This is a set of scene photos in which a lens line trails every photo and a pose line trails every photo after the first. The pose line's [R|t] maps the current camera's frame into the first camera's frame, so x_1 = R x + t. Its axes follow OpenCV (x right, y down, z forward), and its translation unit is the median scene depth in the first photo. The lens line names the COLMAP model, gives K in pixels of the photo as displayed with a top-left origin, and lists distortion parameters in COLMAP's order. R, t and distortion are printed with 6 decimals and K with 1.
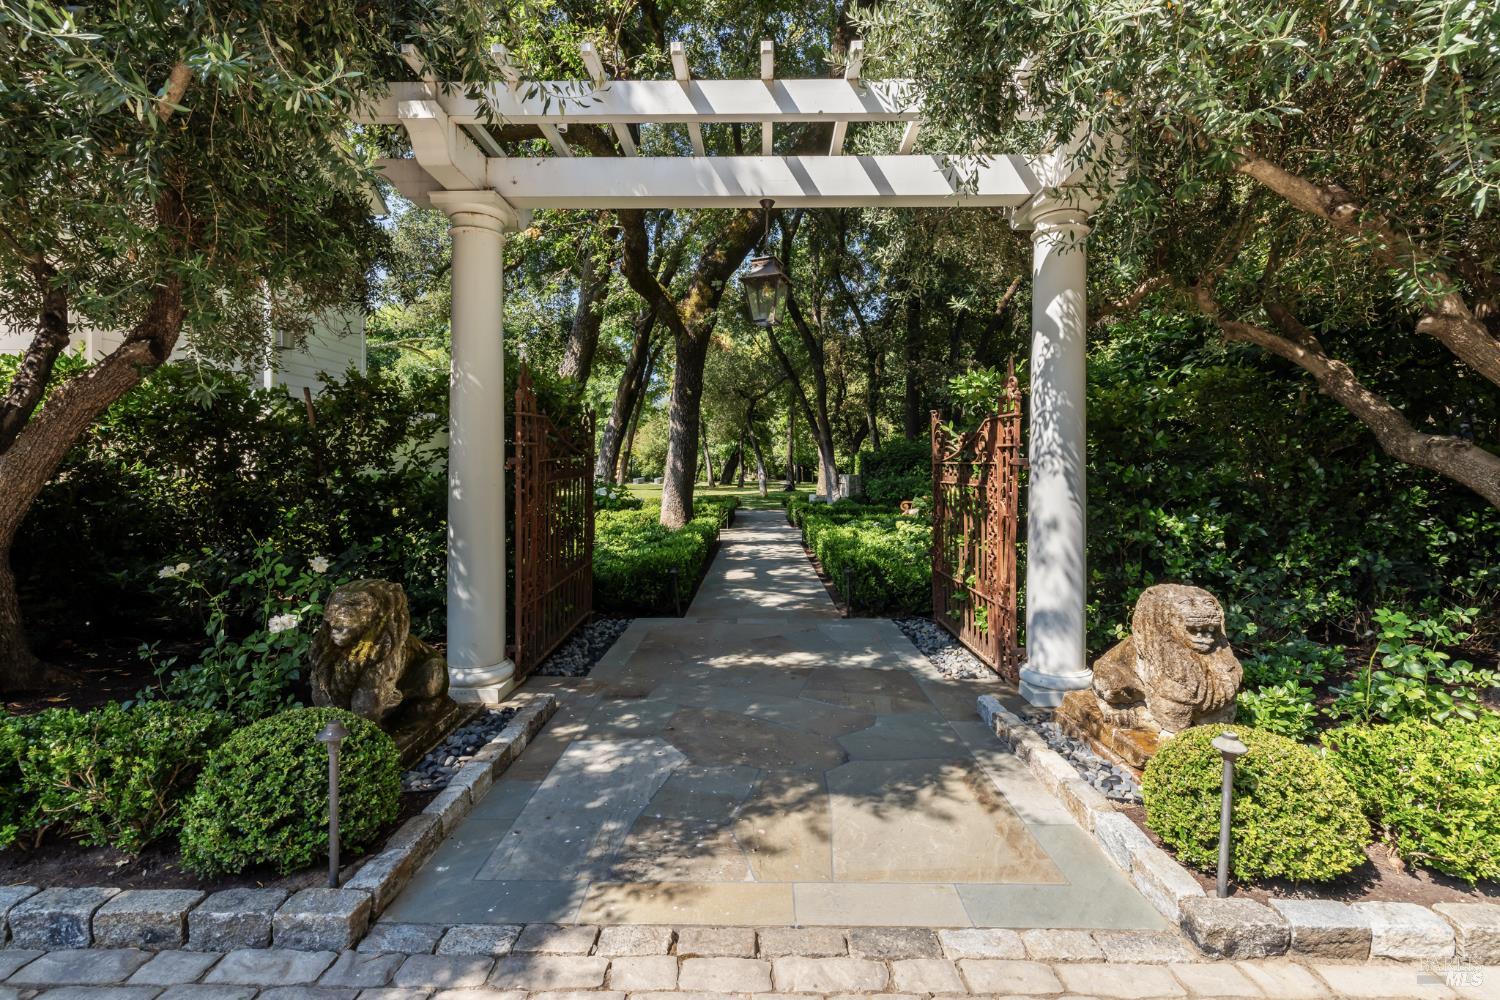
lens RADIAL K [[657.9, 0, 733.5], [0, 657.9, 476.9], [0, 0, 1]] dist [0.001954, 0.000538]
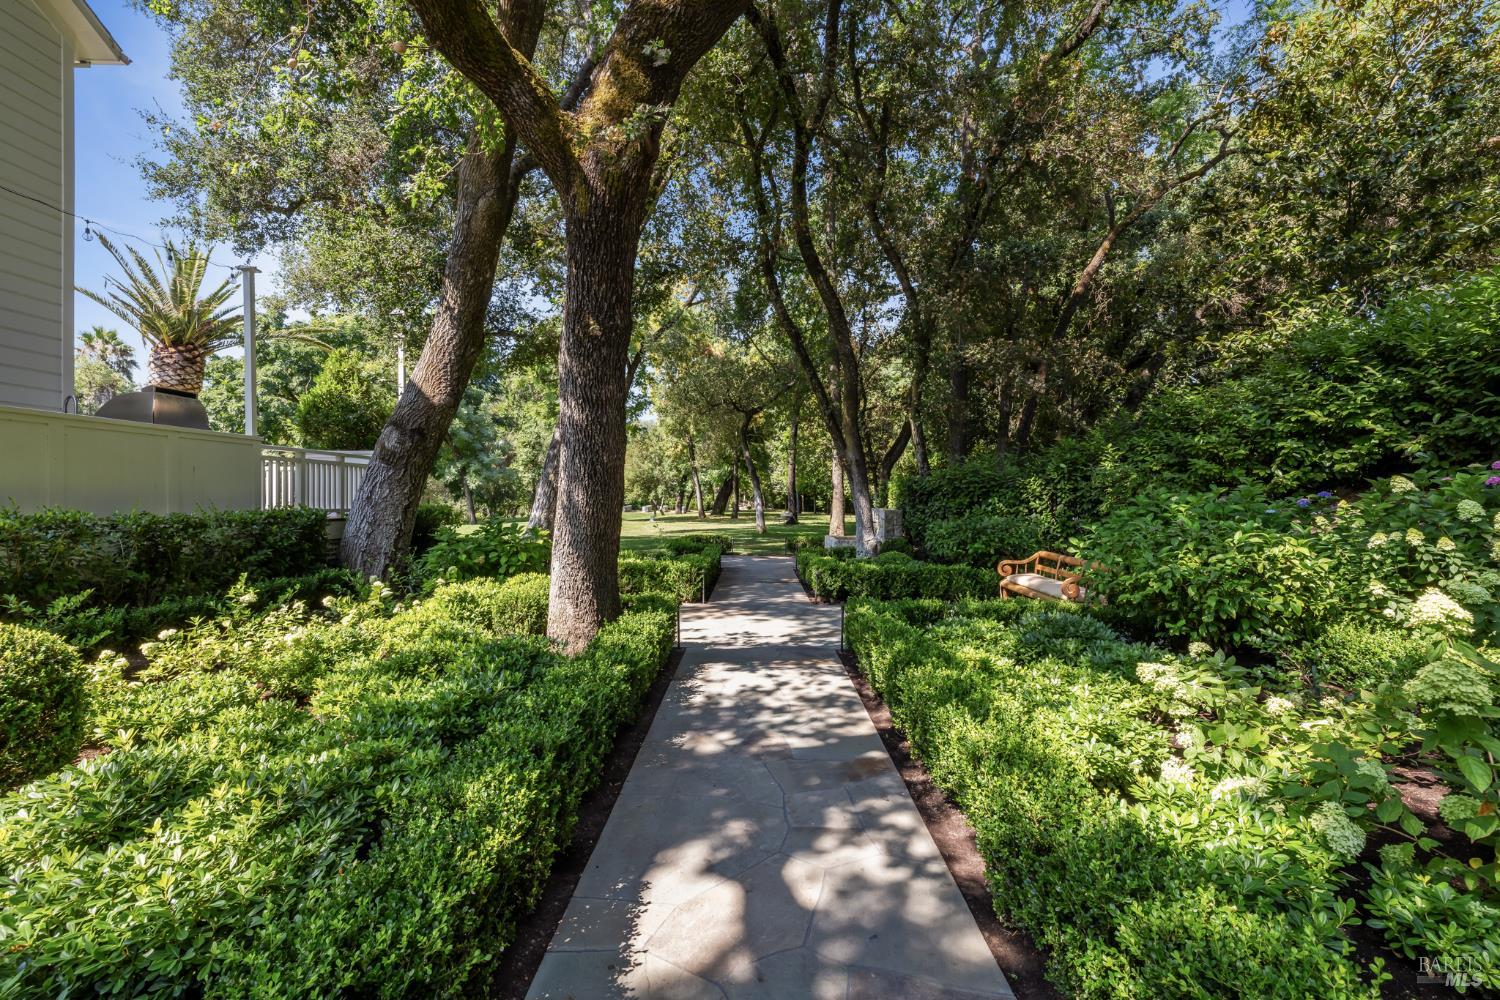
lens RADIAL K [[657.9, 0, 733.5], [0, 657.9, 476.9], [0, 0, 1]] dist [0.001954, 0.000538]
pose [[0.999966, 0.006114, 0.005522, 0.007917], [-0.005882, 0.999142, -0.040994, -0.006272], [-0.005768, 0.040960, 0.999144, 0.225520]]
